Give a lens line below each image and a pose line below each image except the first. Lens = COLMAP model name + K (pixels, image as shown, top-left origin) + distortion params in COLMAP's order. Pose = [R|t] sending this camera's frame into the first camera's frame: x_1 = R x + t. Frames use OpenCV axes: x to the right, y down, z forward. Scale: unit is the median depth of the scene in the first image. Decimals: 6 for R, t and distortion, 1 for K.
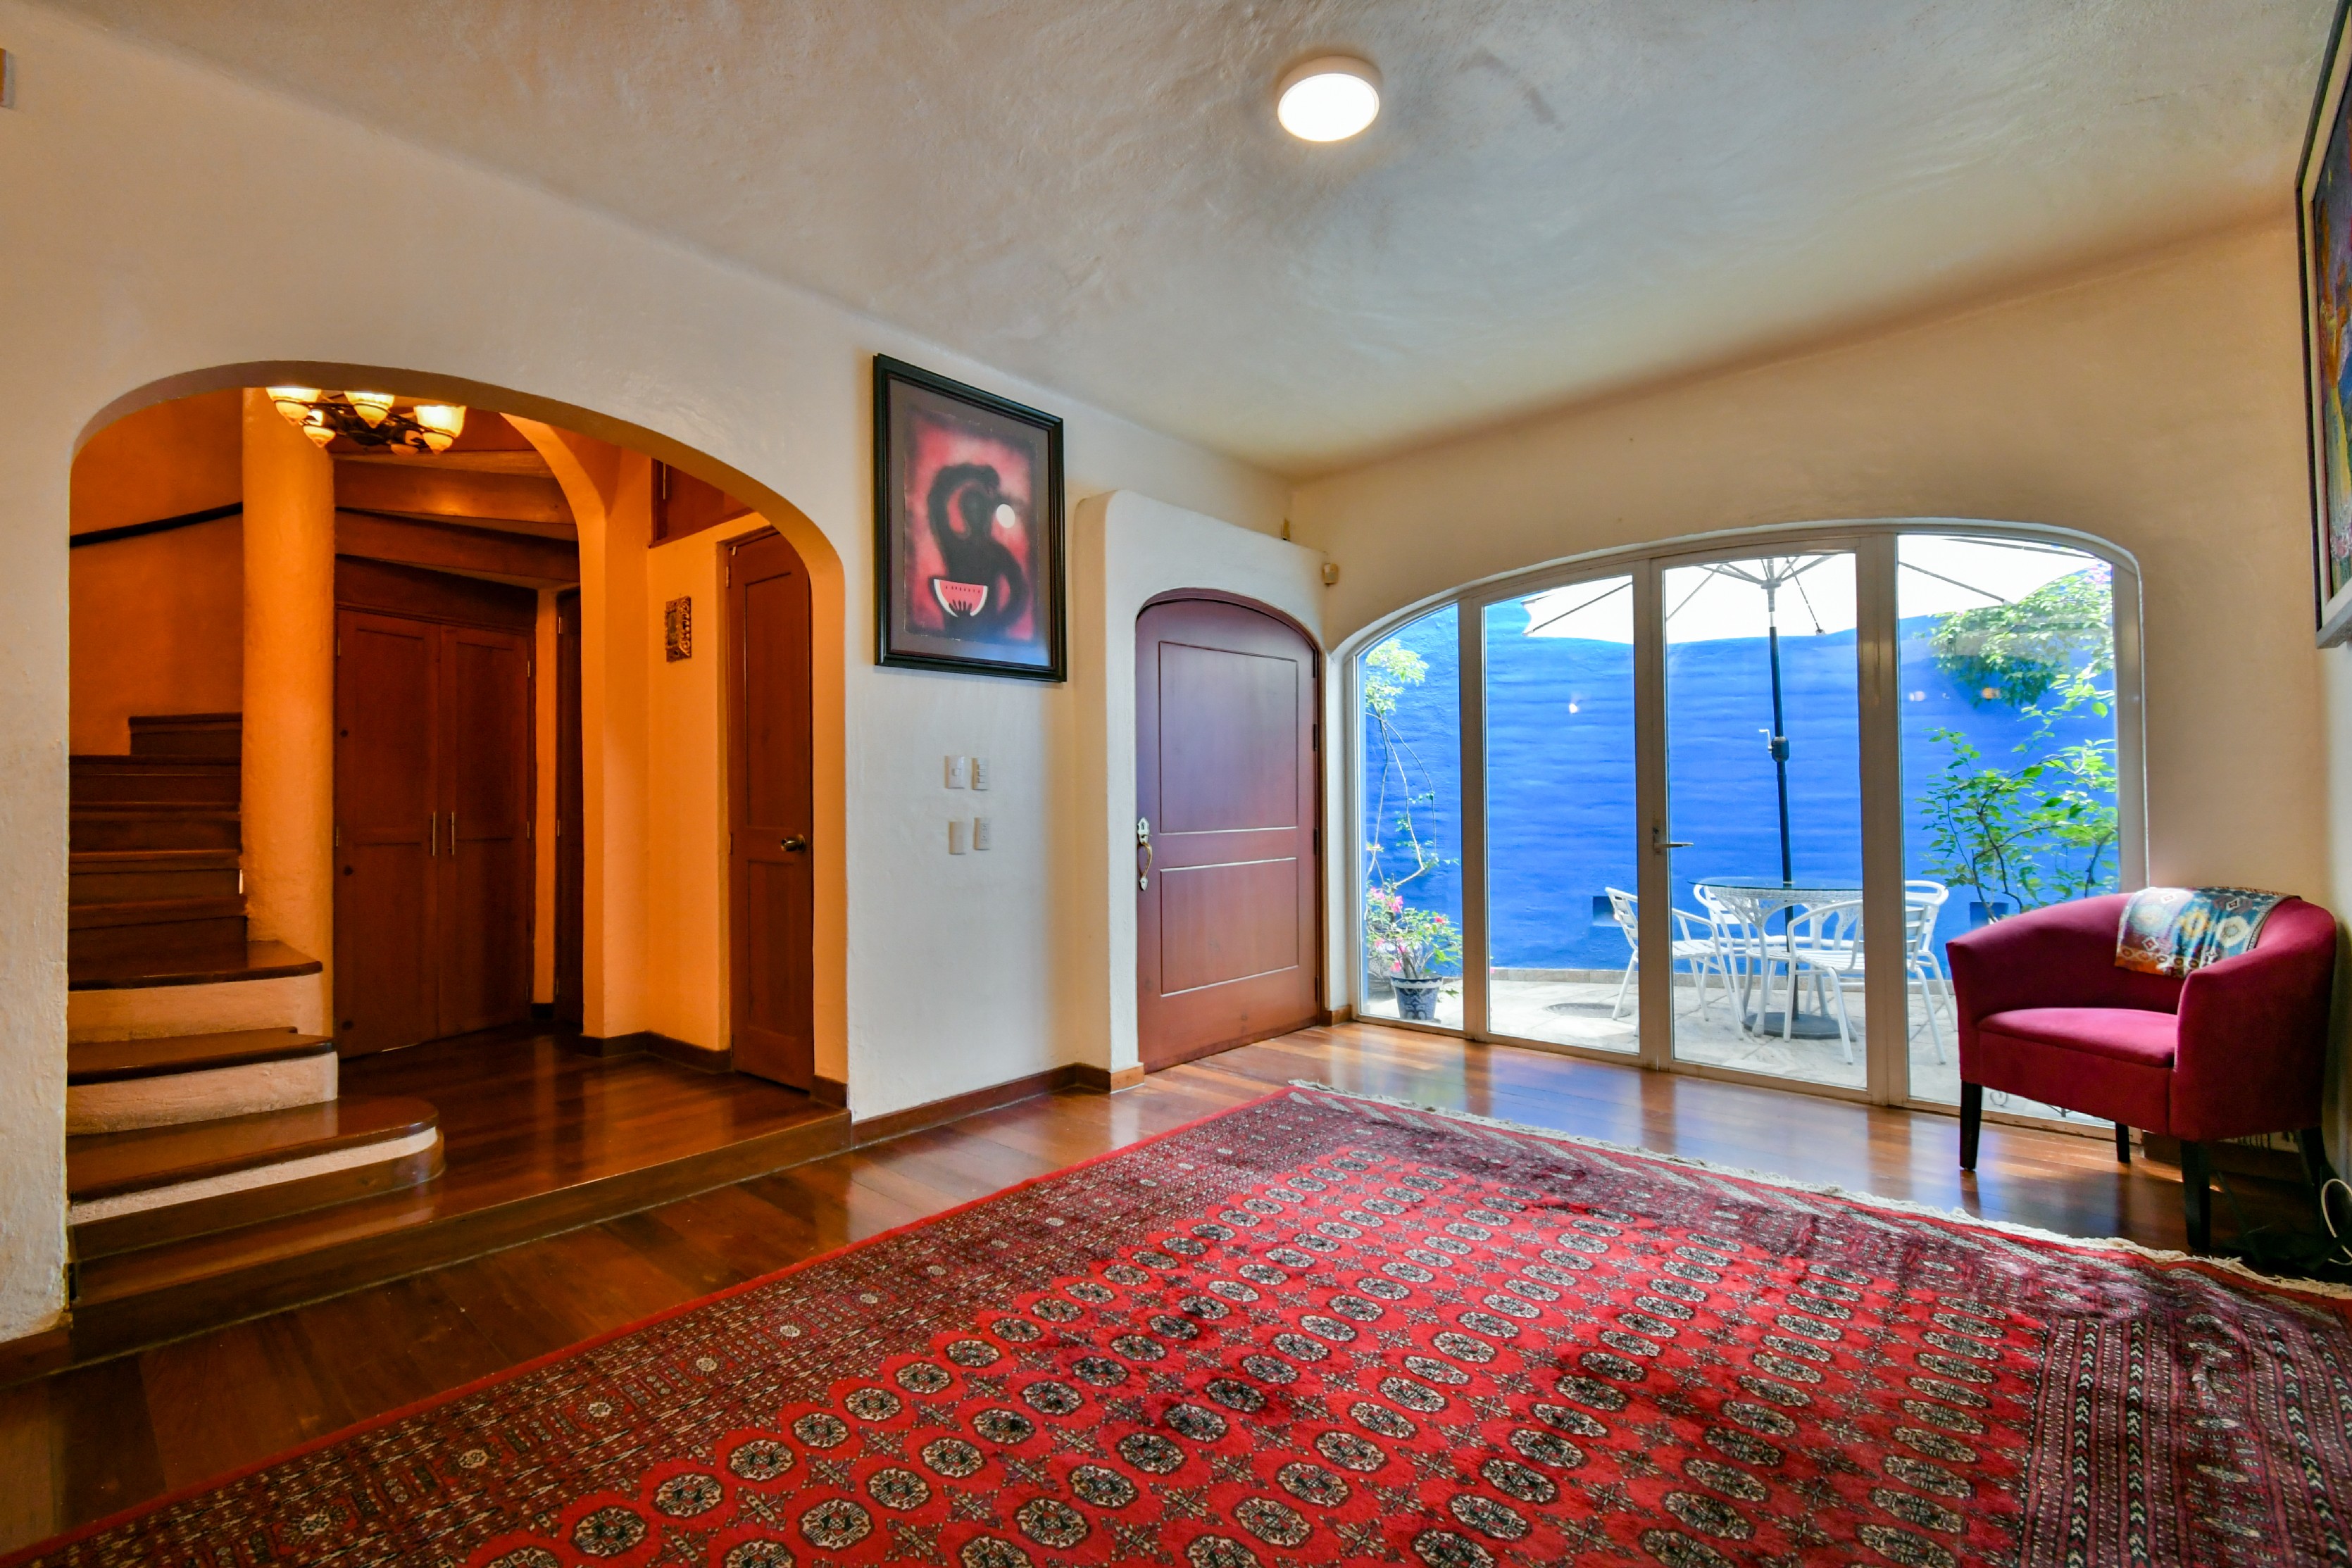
lens RADIAL K [[1032.4, 0, 1176.0], [0, 1032.4, 784.0], [0, 0, 1]] dist [0.001791, -0.000464]
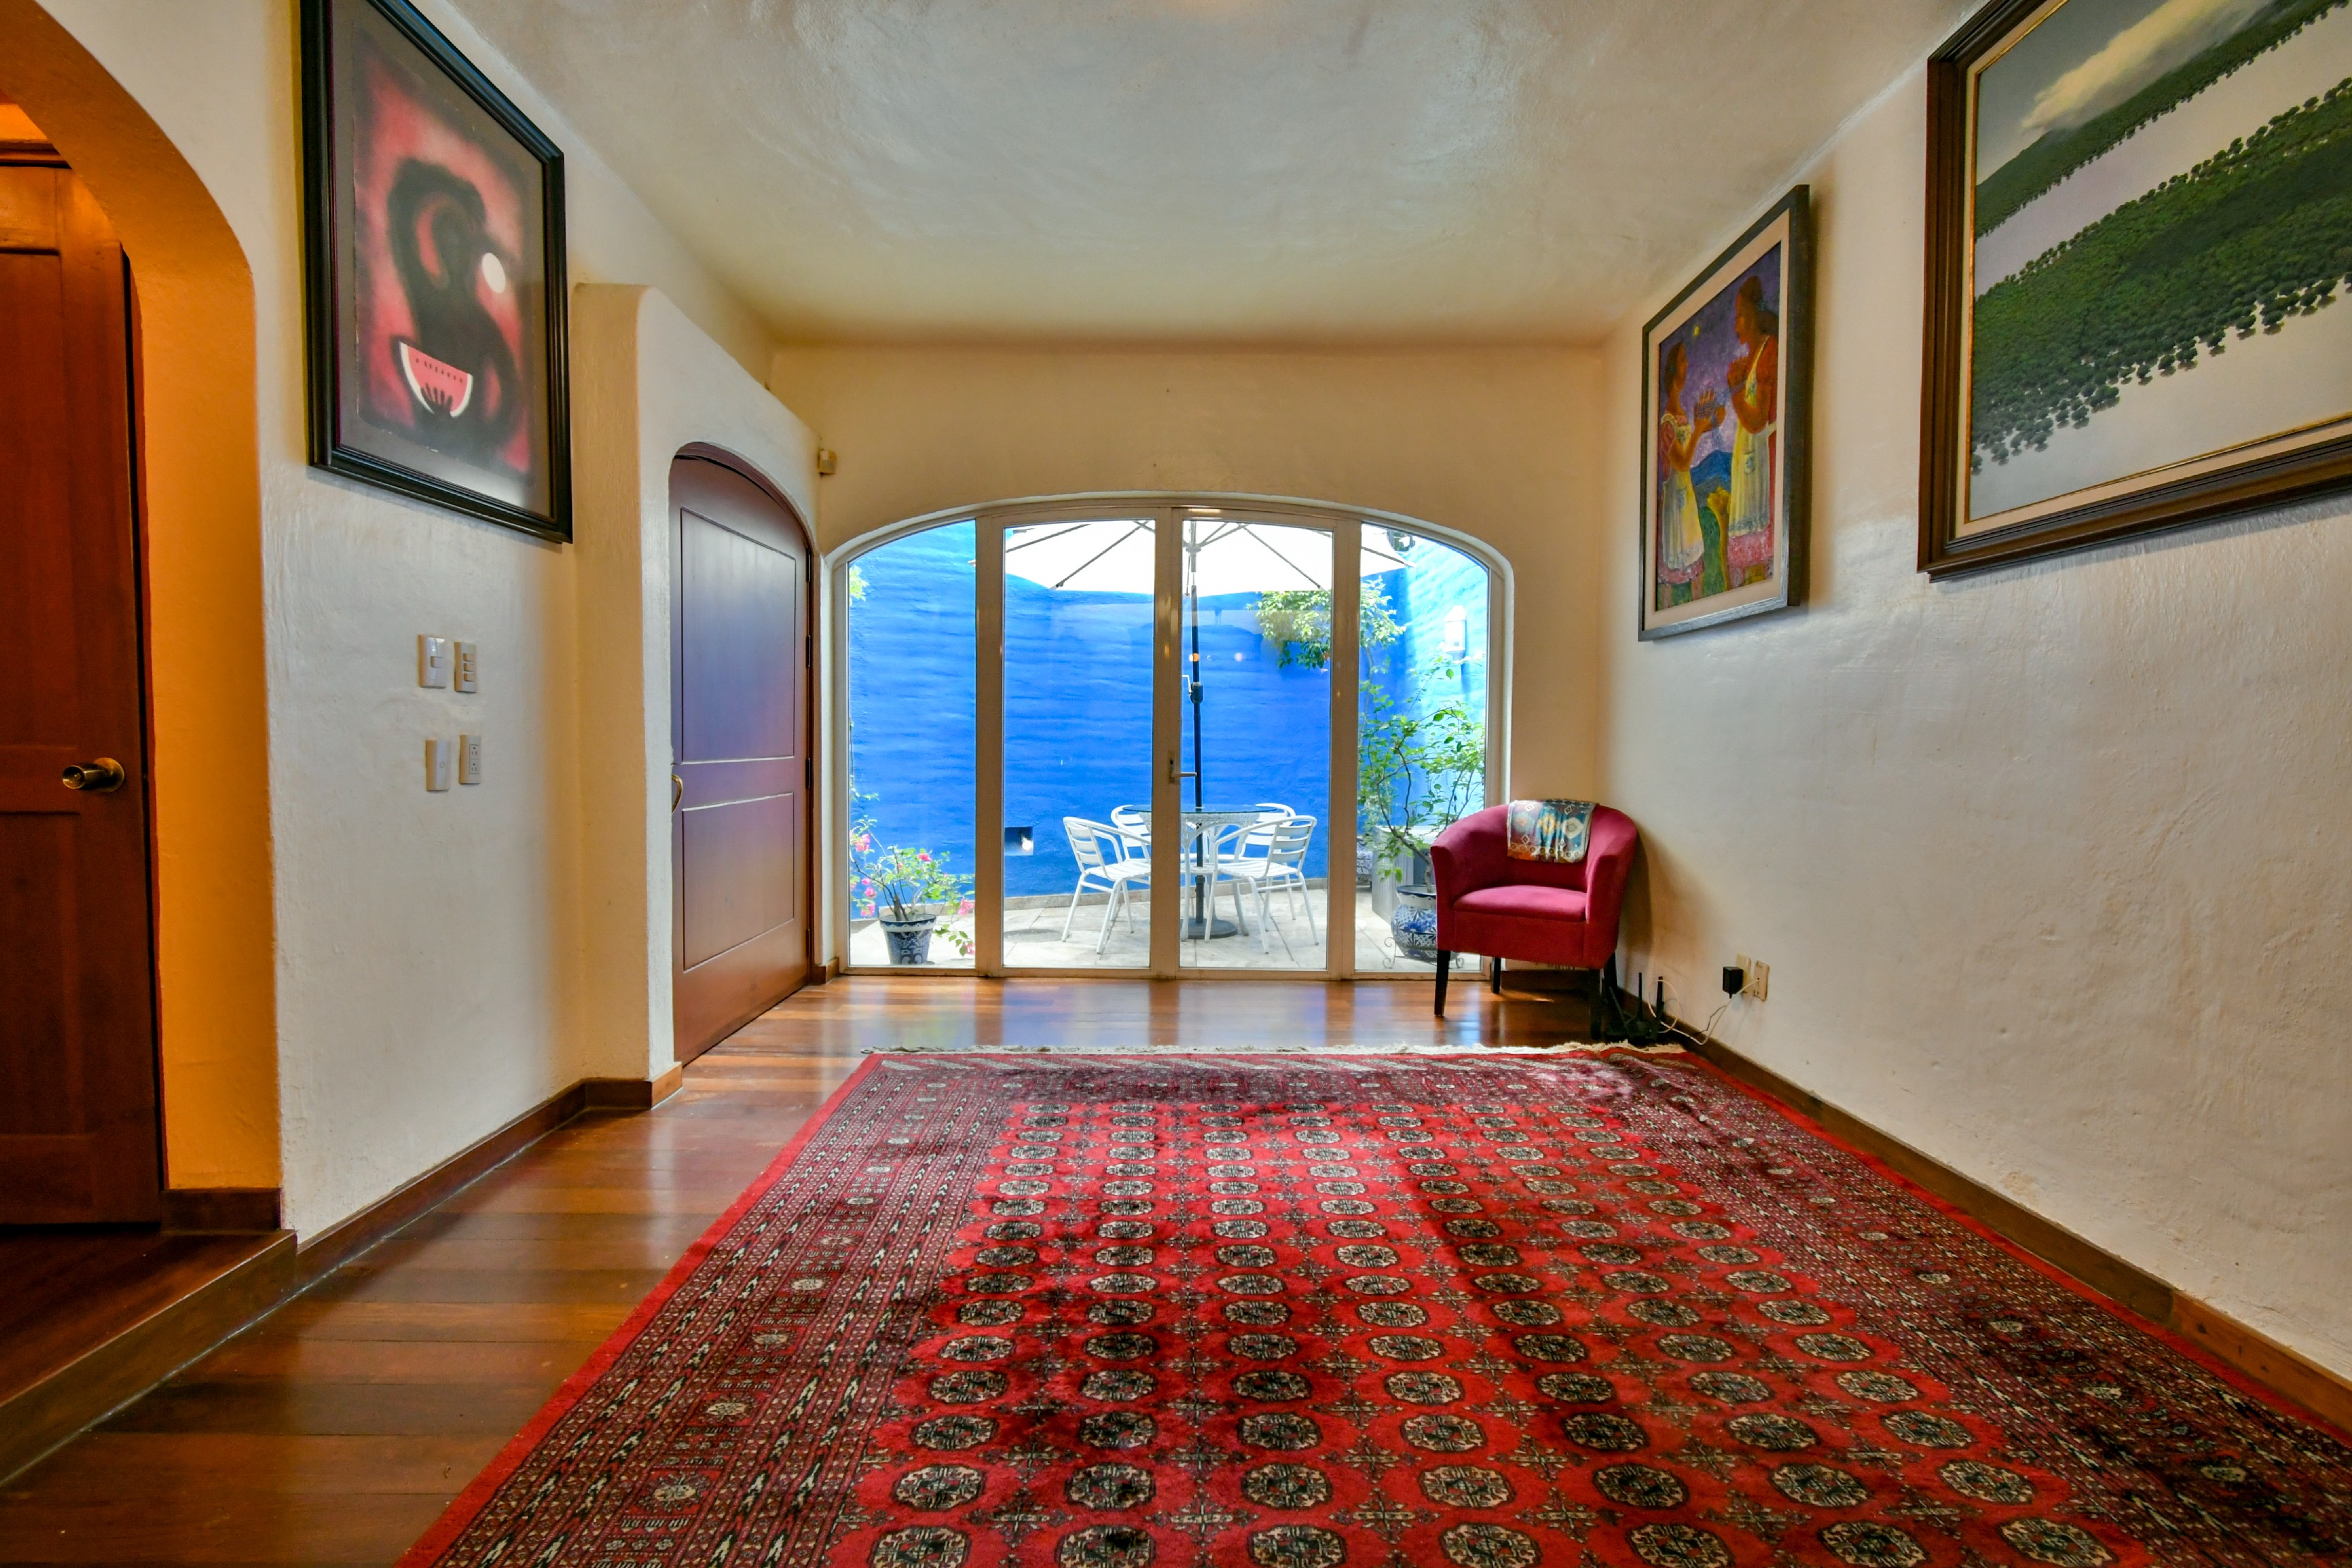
lens RADIAL K [[1032.4, 0, 1176.0], [0, 1032.4, 784.0], [0, 0, 1]] dist [0.001791, -0.000464]
pose [[0.737067, -0.010065, 0.675745, -0.312927], [-0.029929, 0.998422, 0.047516, 0.019797], [-0.675157, -0.055247, 0.735603, 0.228105]]
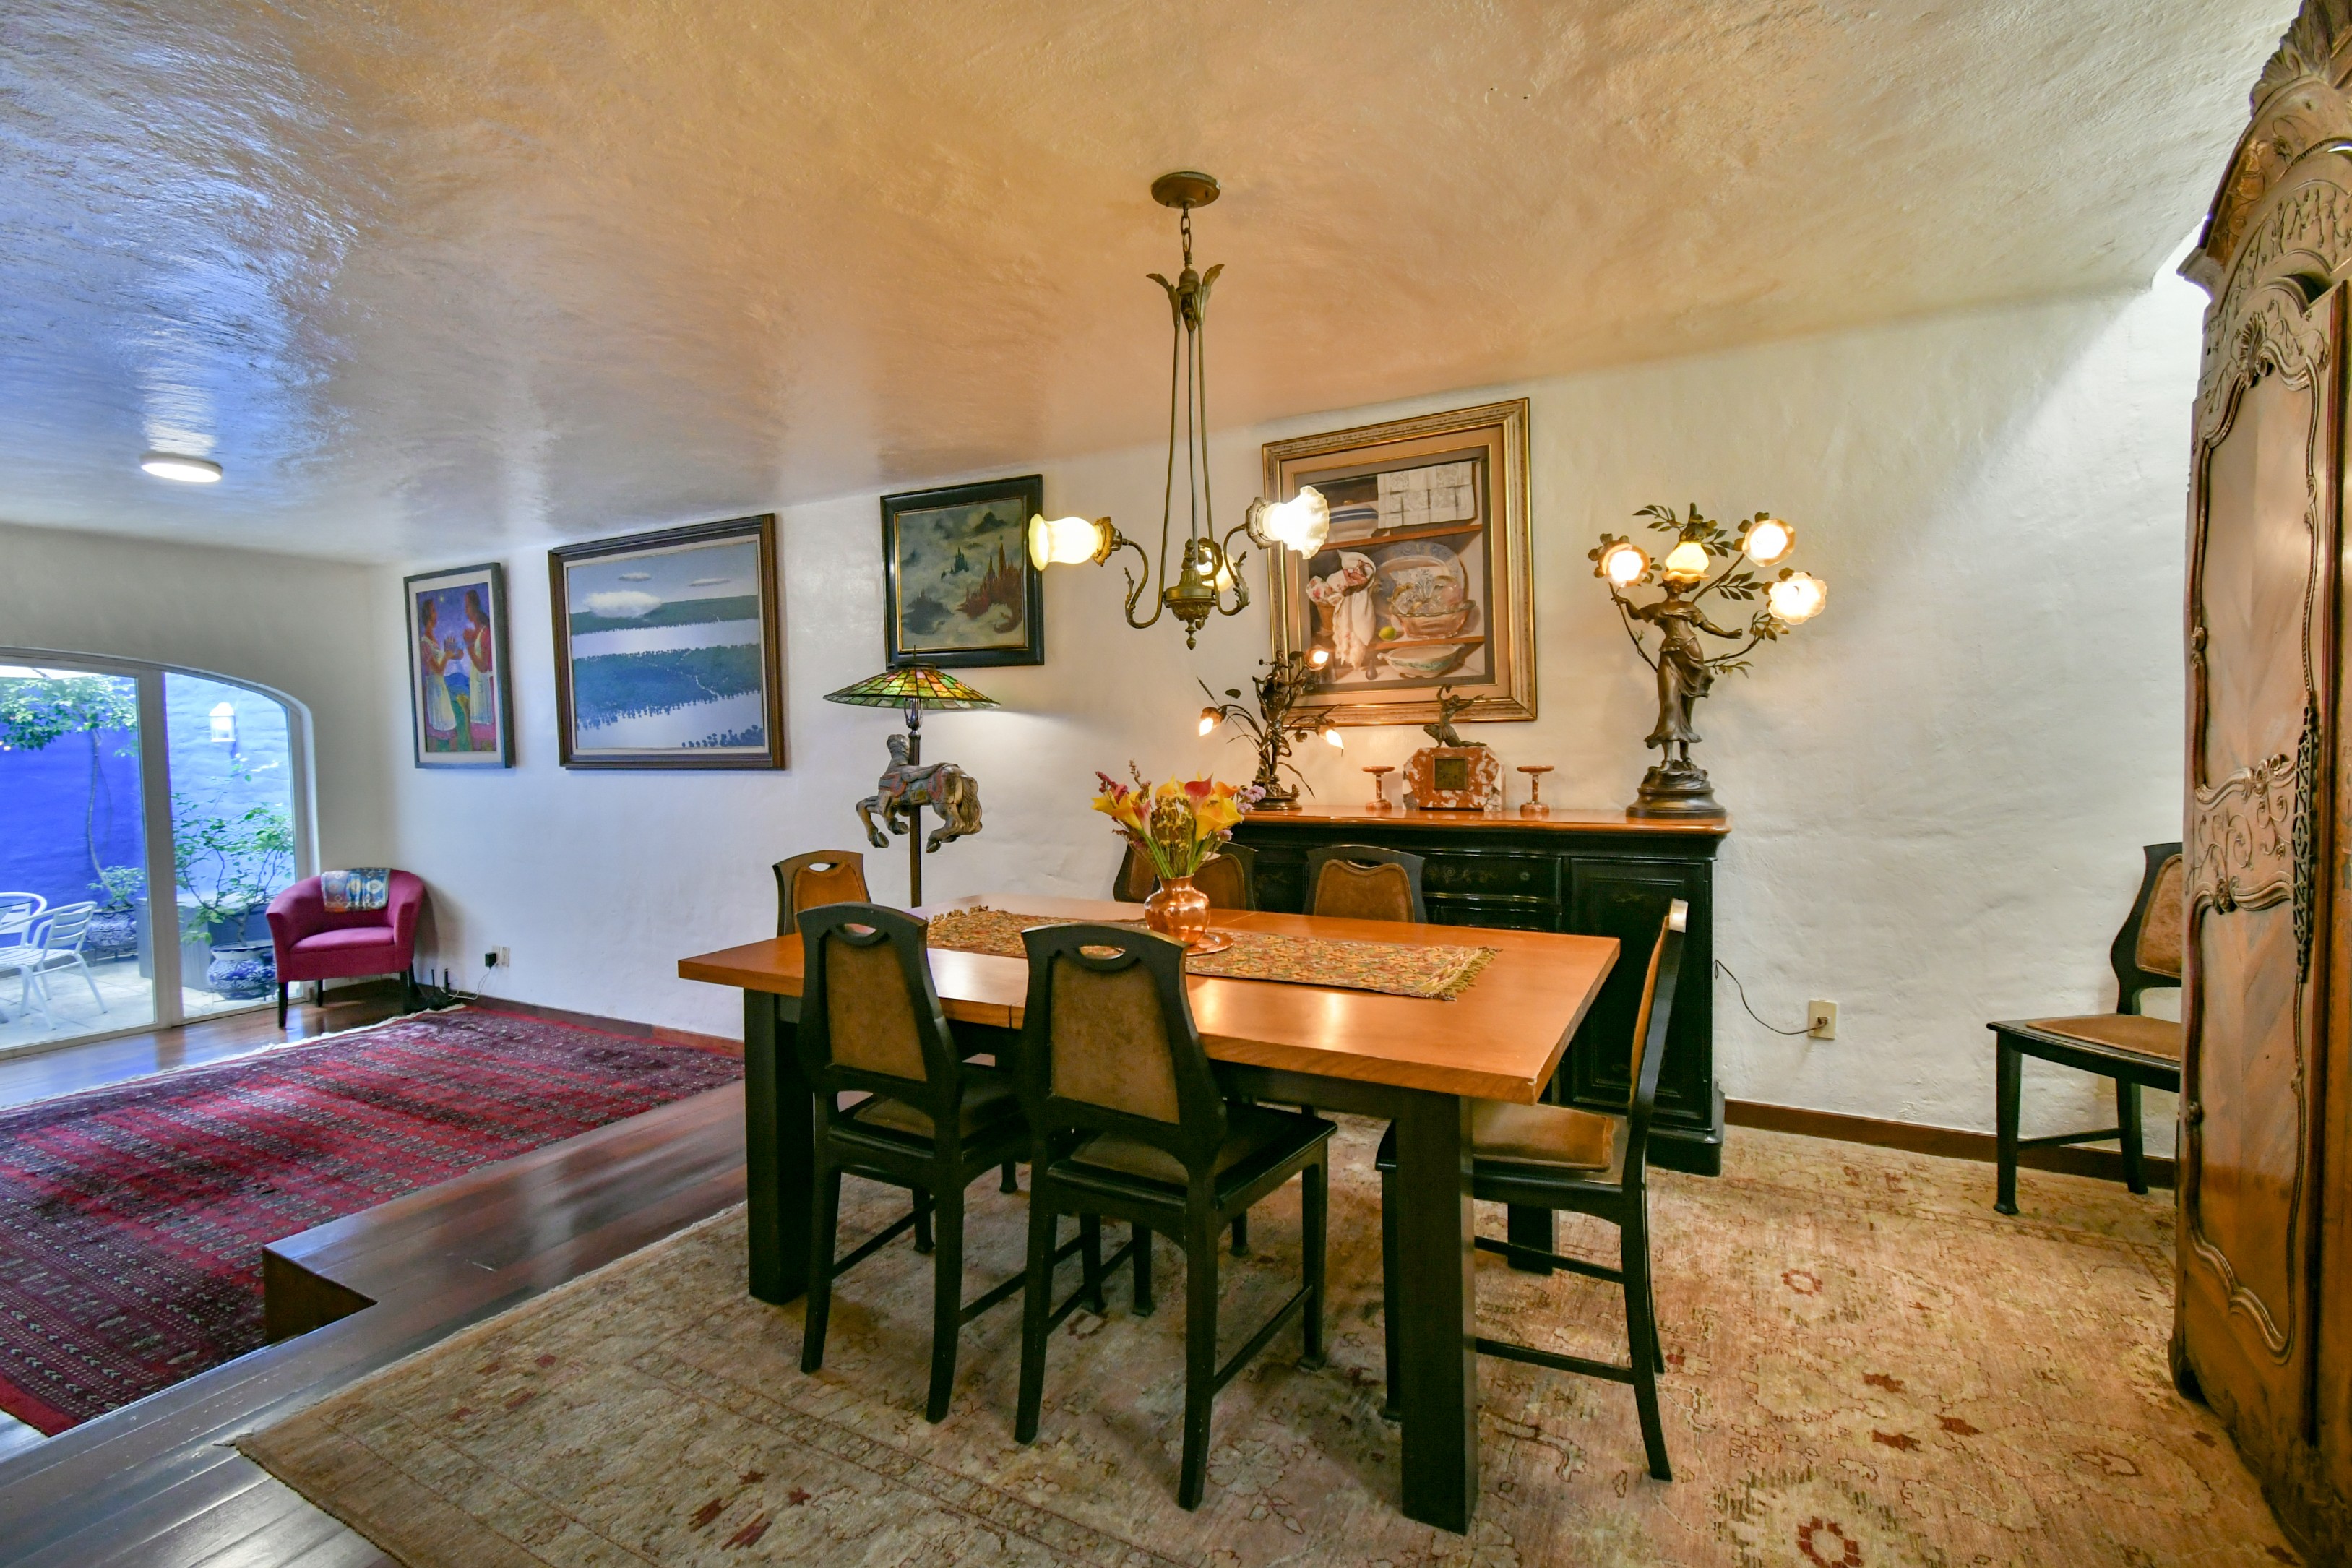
lens RADIAL K [[1059.0, 0, 1180.0], [0, 1059.0, 788.0], [0, 0, 1]] dist [0.002180, -0.000309]
pose [[-0.248432, -0.034547, 0.968033, -1.302463], [-0.007249, 0.999402, 0.033806, -0.129600], [-0.968622, 0.001381, -0.248534, -0.110068]]
